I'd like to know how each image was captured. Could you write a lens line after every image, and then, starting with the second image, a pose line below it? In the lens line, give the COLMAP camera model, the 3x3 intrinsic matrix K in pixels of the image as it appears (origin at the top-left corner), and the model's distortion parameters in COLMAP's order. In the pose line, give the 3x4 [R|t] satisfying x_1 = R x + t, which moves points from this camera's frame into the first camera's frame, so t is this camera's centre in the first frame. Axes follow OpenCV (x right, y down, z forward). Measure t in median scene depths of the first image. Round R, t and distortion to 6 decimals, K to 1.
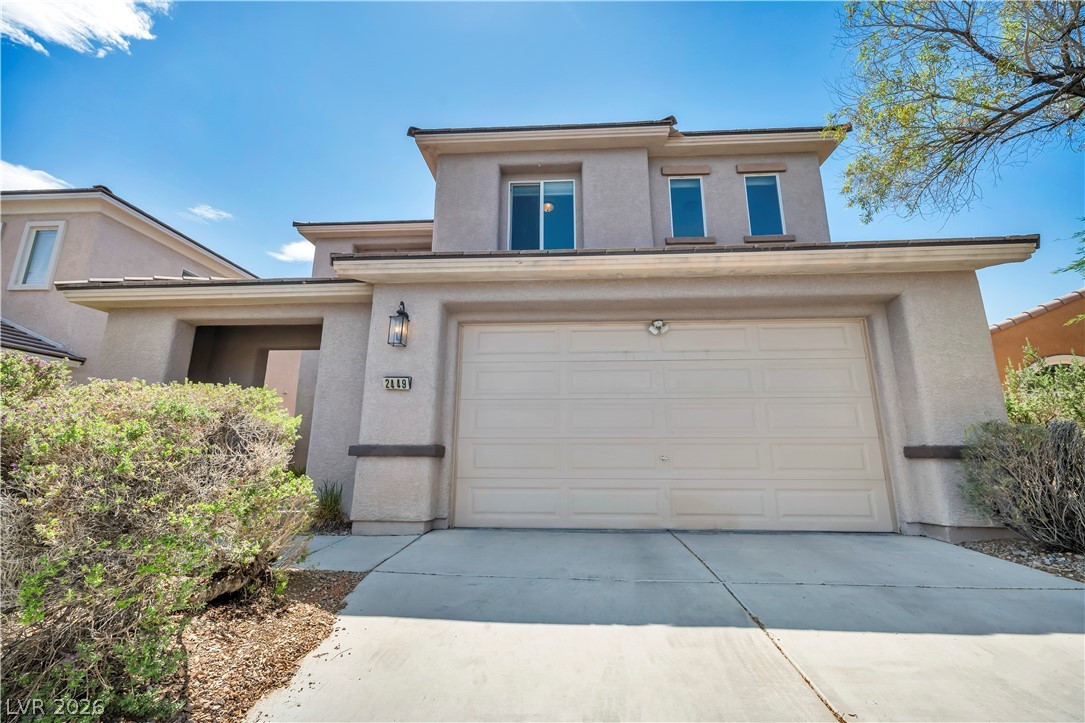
lens RADIAL K [[439.3, 0, 545.7], [0, 439.3, 361.3], [0, 0, 1]] dist [-0.001533, -0.000210]
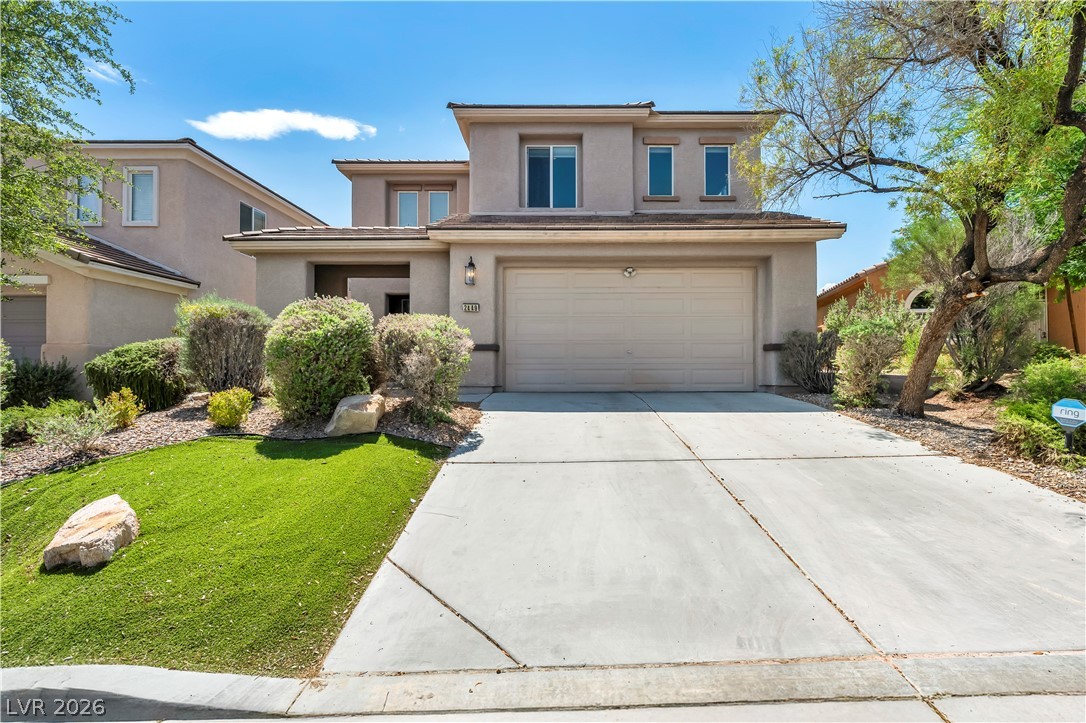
lens RADIAL K [[439.7, 0, 546.7], [0, 439.7, 358.7], [0, 0, 1]] dist [-0.001533, -0.000210]
pose [[0.999756, -0.001840, 0.022006, -0.057037], [-0.002642, 0.979400, 0.201913, -0.062295], [-0.021924, -0.201922, 0.979156, -0.432624]]
